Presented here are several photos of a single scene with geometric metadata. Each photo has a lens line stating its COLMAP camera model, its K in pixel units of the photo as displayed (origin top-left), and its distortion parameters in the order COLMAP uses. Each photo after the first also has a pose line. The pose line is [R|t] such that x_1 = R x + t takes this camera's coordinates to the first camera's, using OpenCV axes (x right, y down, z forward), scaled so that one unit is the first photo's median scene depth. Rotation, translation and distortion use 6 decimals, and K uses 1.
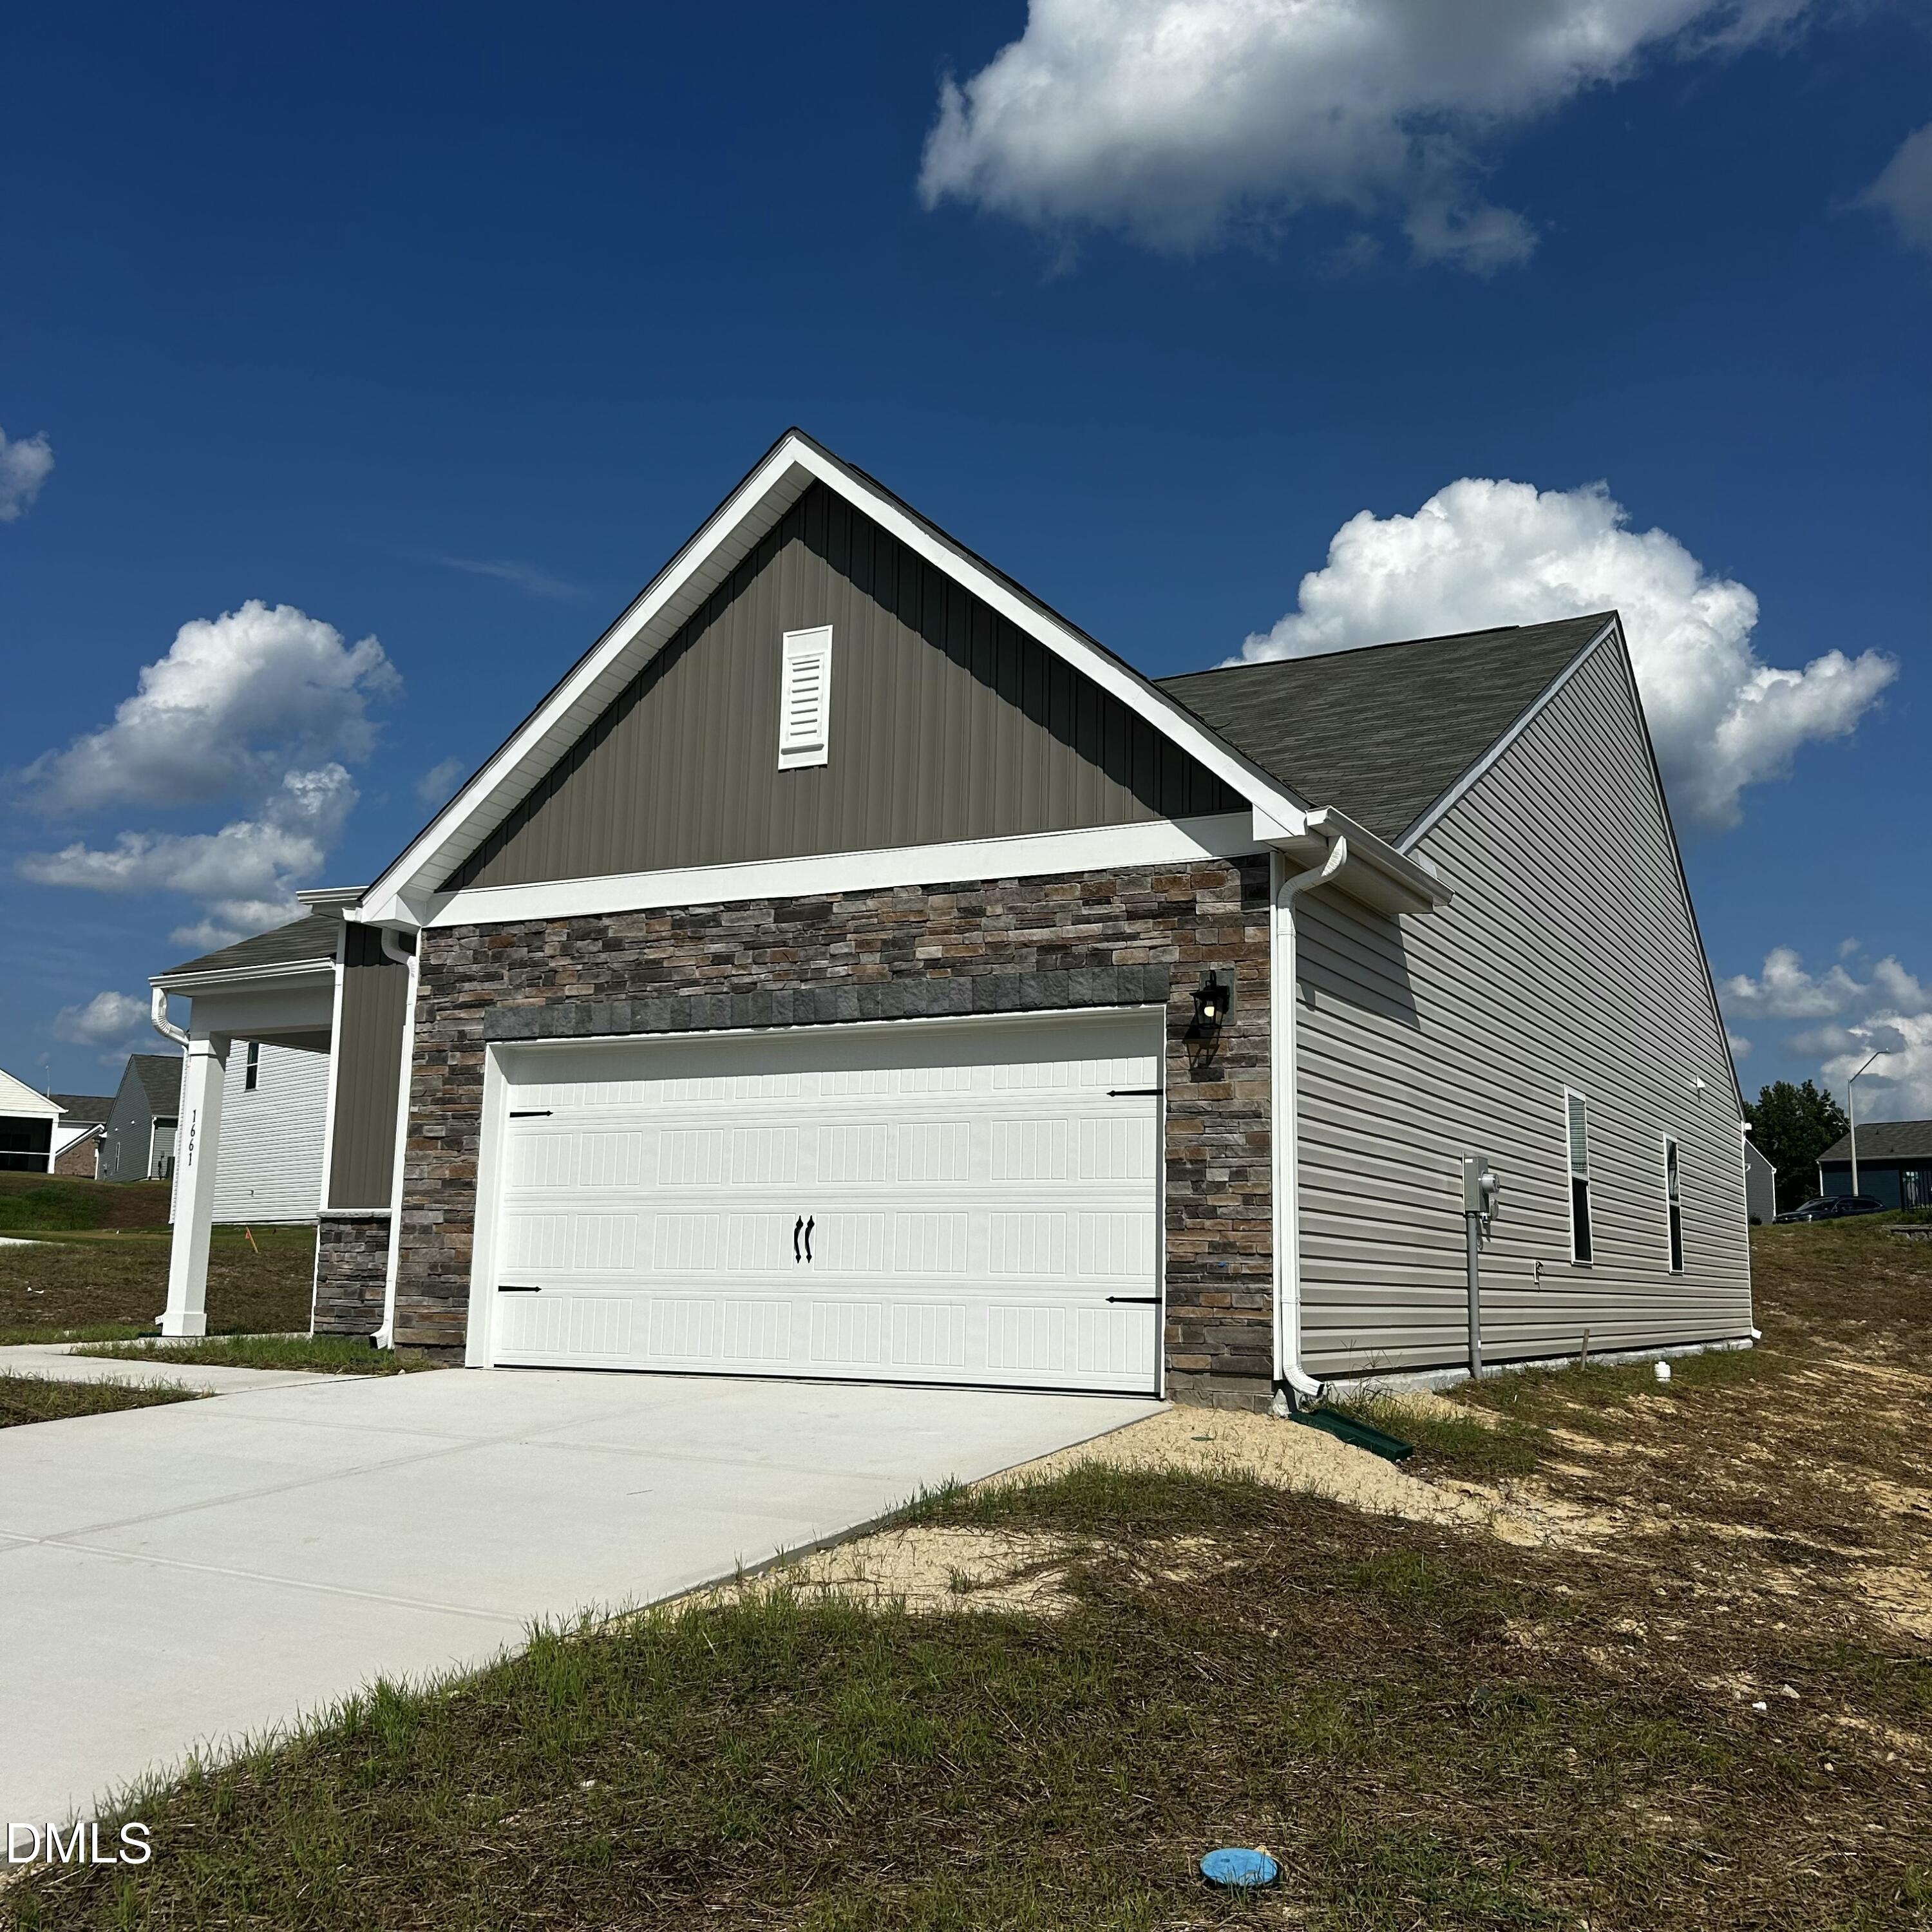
lens RADIAL K [[1910.2, 0, 953.1], [0, 1910.2, 967.0], [0, 0, 1]] dist [0.172756, -0.428124]
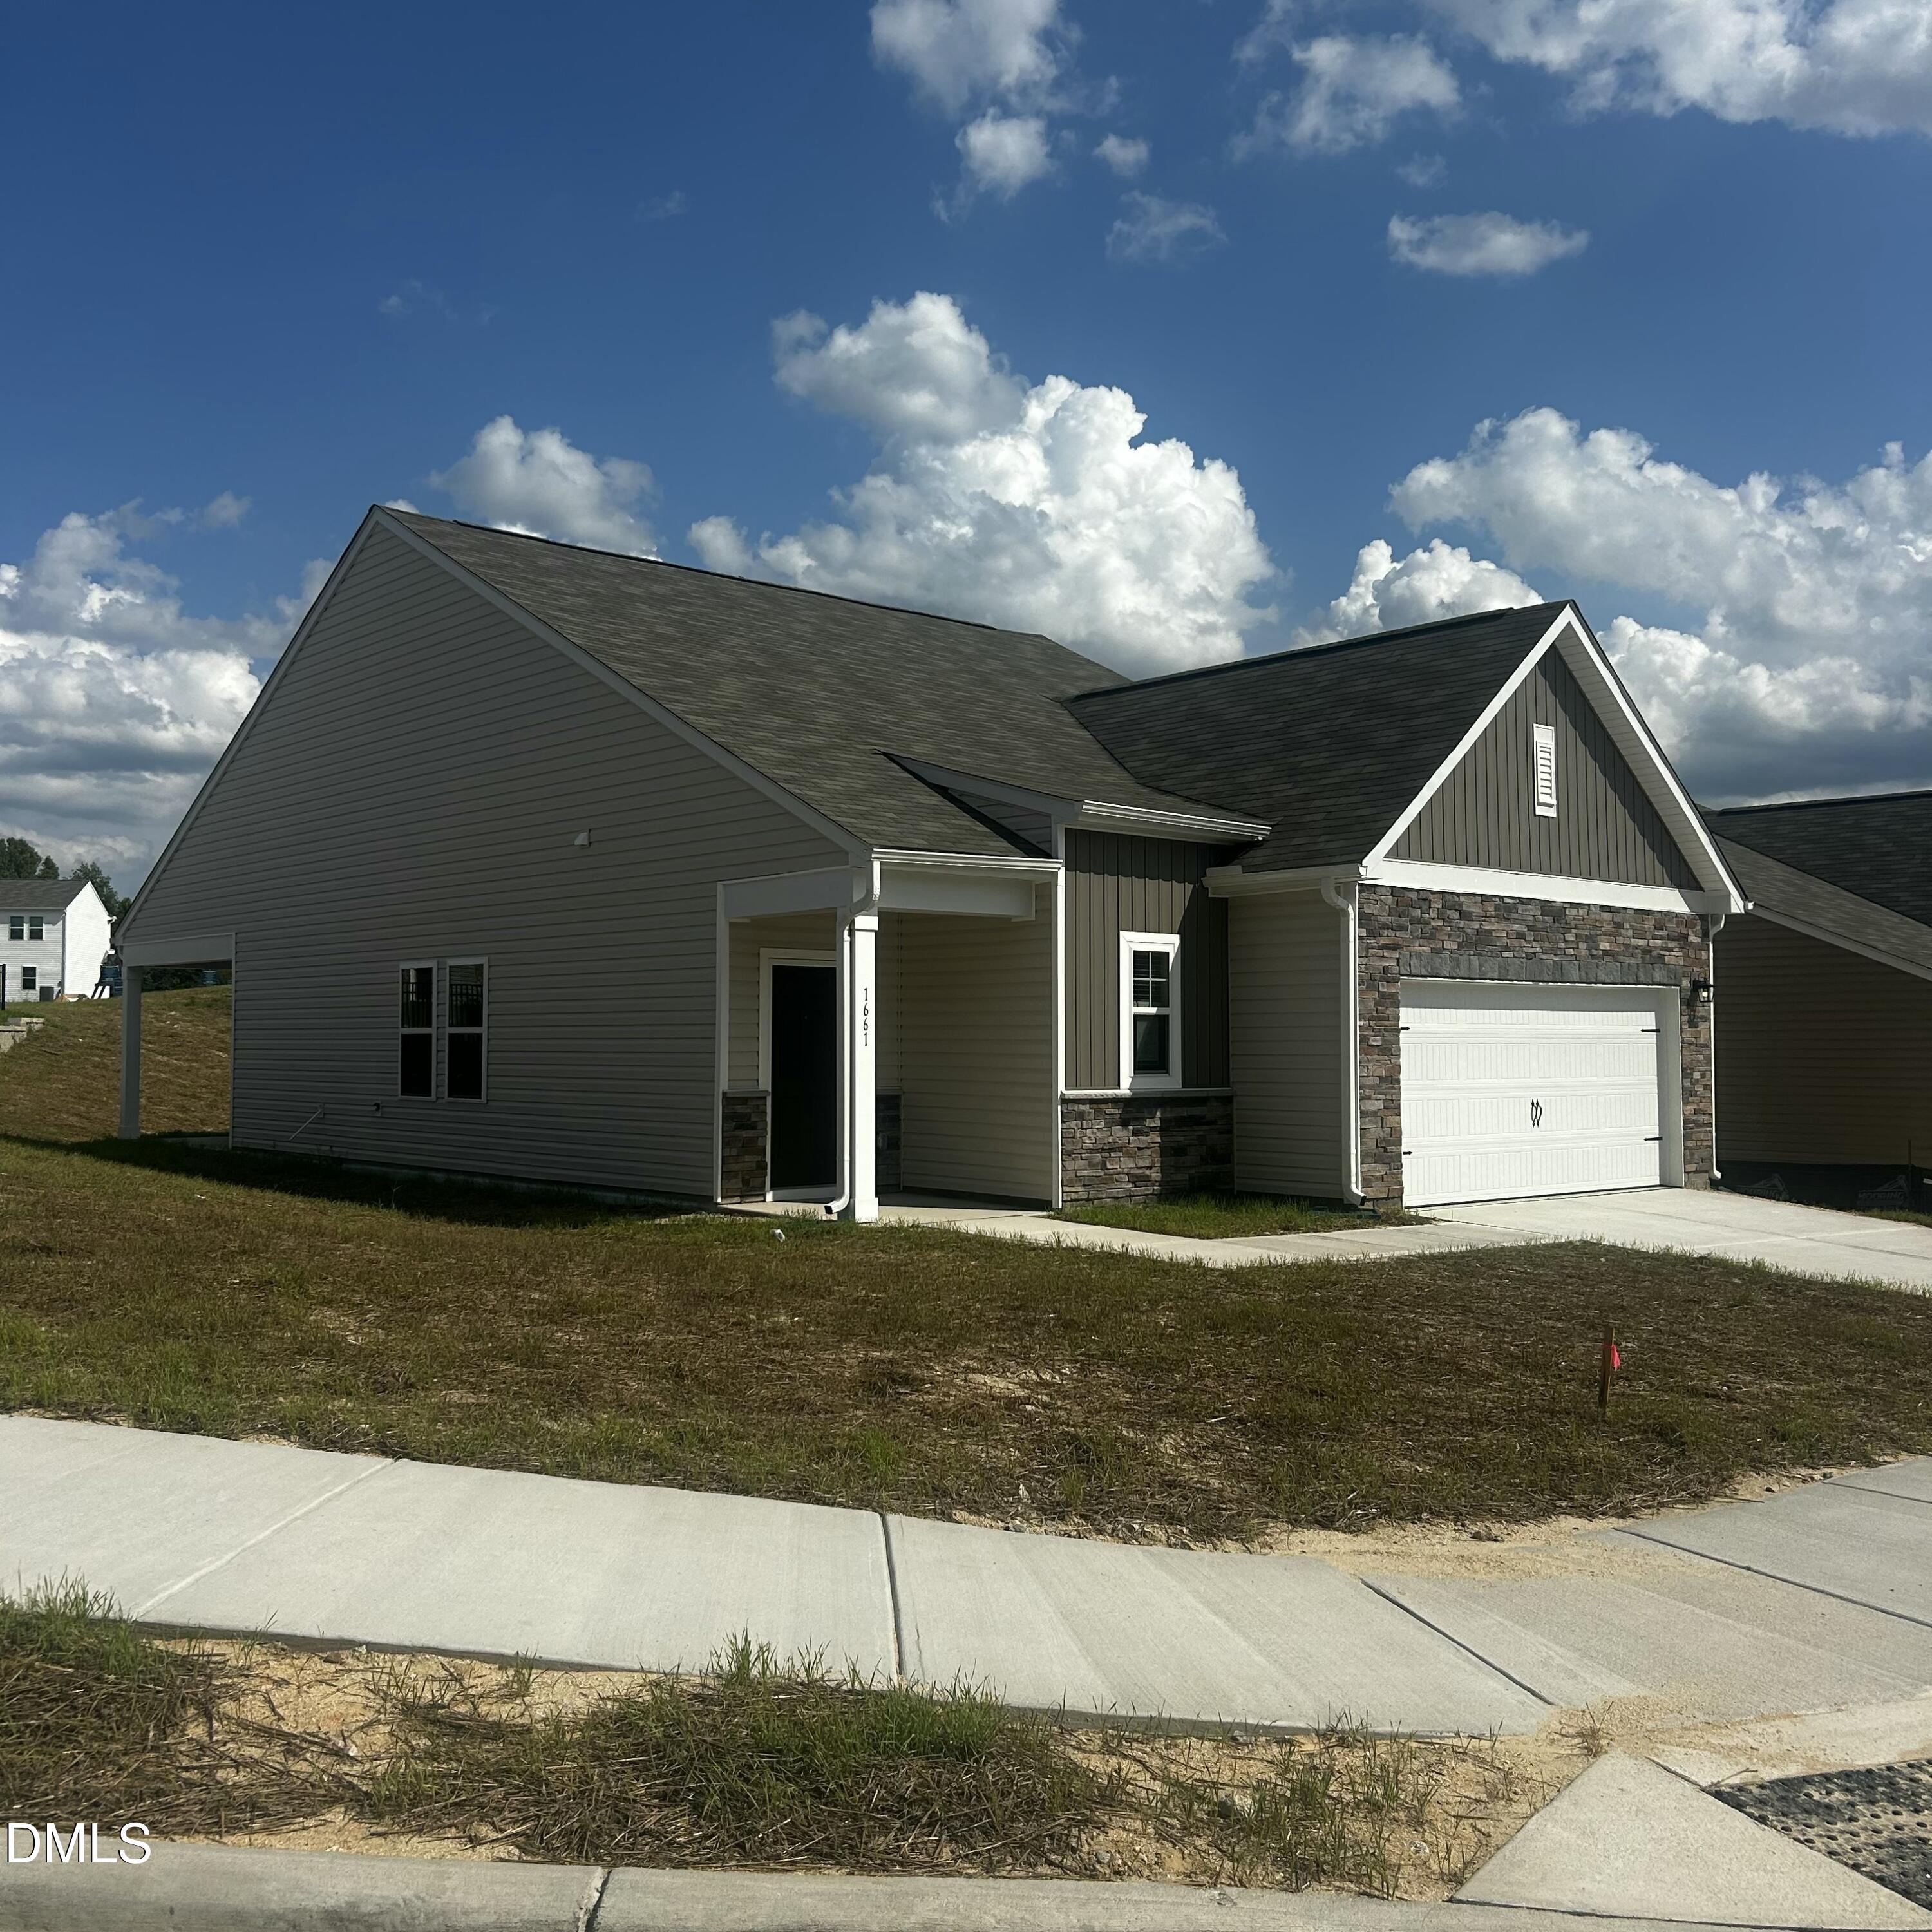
lens RADIAL K [[1904.7, 0, 942.7], [0, 1904.7, 967.8], [0, 0, 1]] dist [0.199543, -0.547175]
pose [[0.358624, 0.018322, 0.933302, -1.753954], [-0.145848, 0.988629, 0.036635, 0.032912], [-0.922018, -0.149258, 0.357218, 0.880826]]
